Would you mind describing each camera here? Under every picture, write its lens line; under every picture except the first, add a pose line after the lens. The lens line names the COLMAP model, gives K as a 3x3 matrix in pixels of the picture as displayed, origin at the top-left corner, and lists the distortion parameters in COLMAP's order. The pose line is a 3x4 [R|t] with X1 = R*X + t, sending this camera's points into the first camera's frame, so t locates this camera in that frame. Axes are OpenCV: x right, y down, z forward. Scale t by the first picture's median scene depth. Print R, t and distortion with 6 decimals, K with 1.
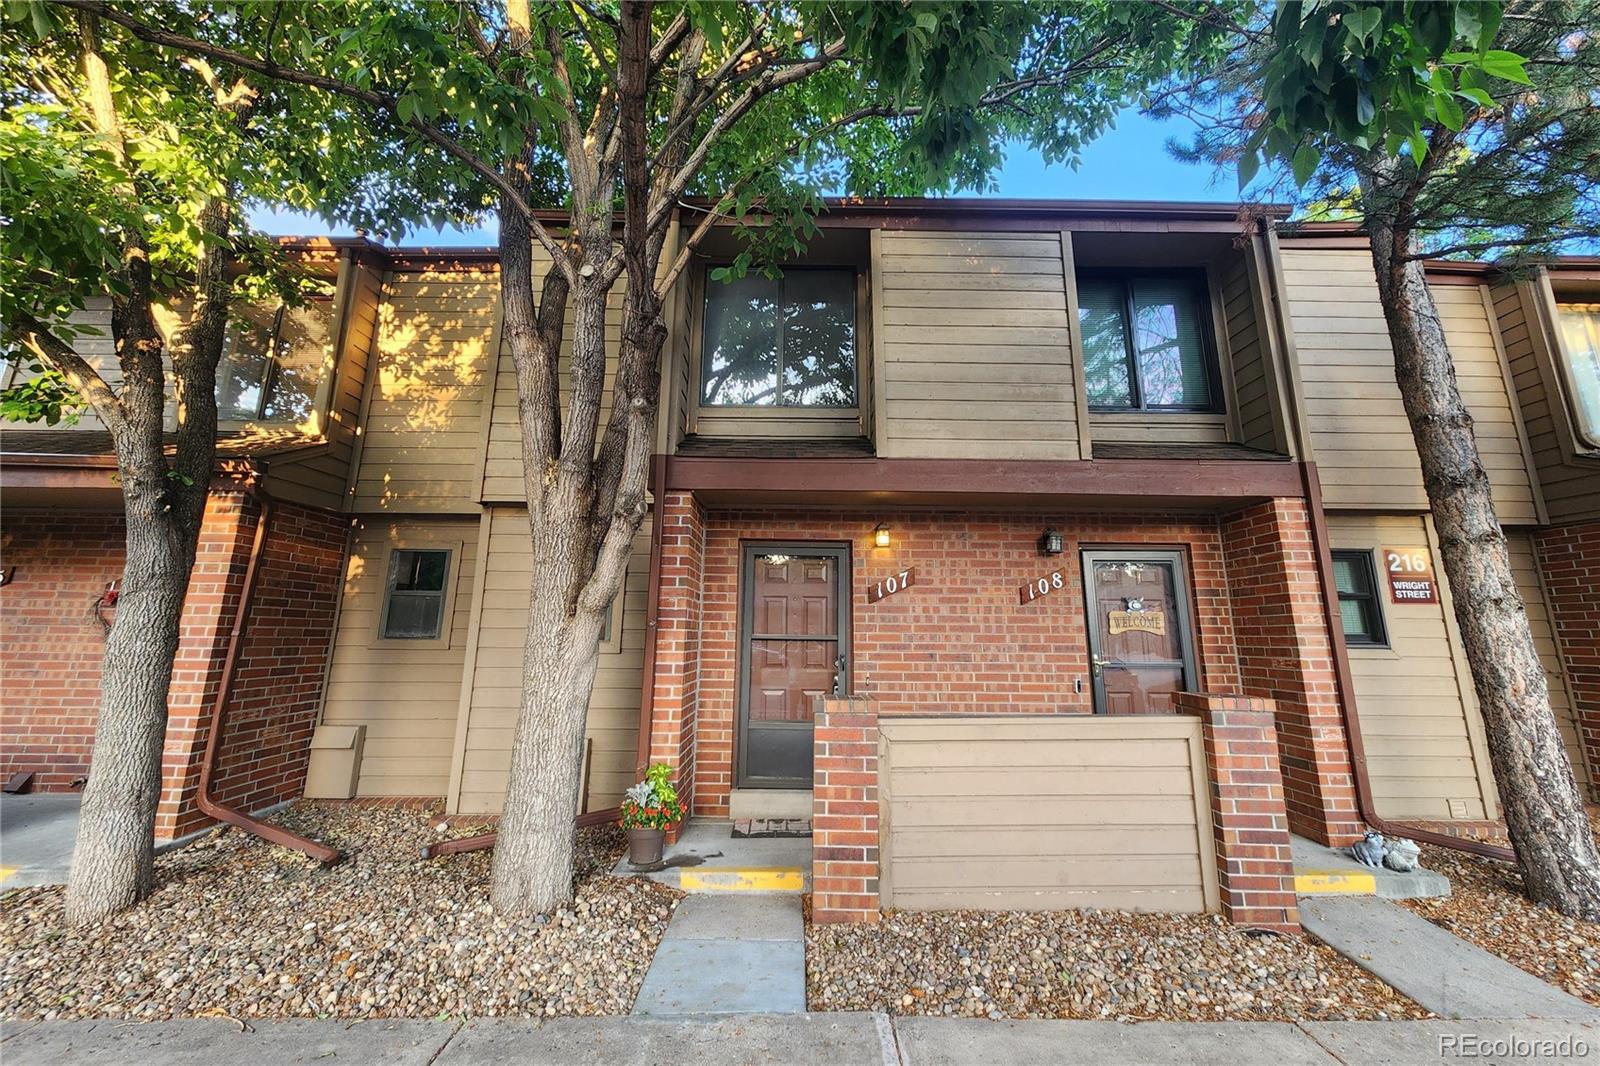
lens RADIAL K [[637.5, 0, 804.4], [0, 637.5, 482.5], [0, 0, 1]] dist [0.001253, -0.000661]
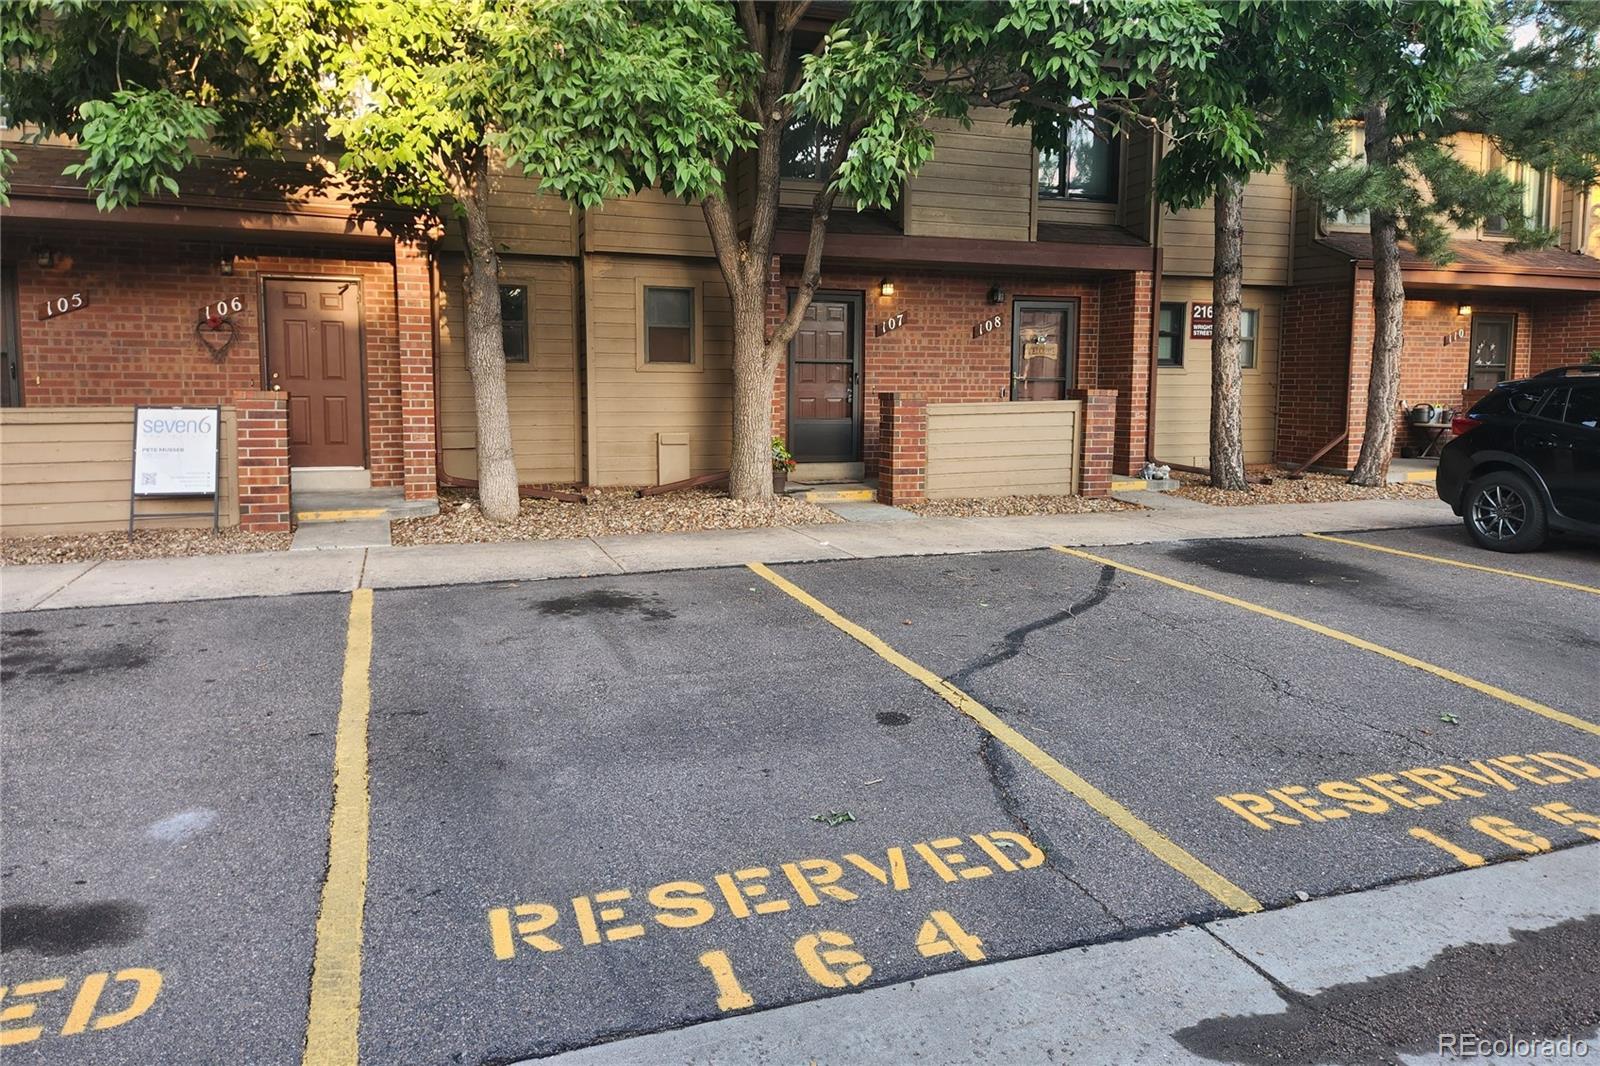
lens RADIAL K [[1029.4, 0, 799.4], [0, 1029.4, 452.5], [0, 0, 1]] dist [0.064612, 0.000159]
pose [[0.943433, -0.028026, 0.330377, -0.816625], [-0.072788, 0.954608, 0.288834, -0.208556], [-0.323476, -0.296543, 0.898569, -1.049749]]
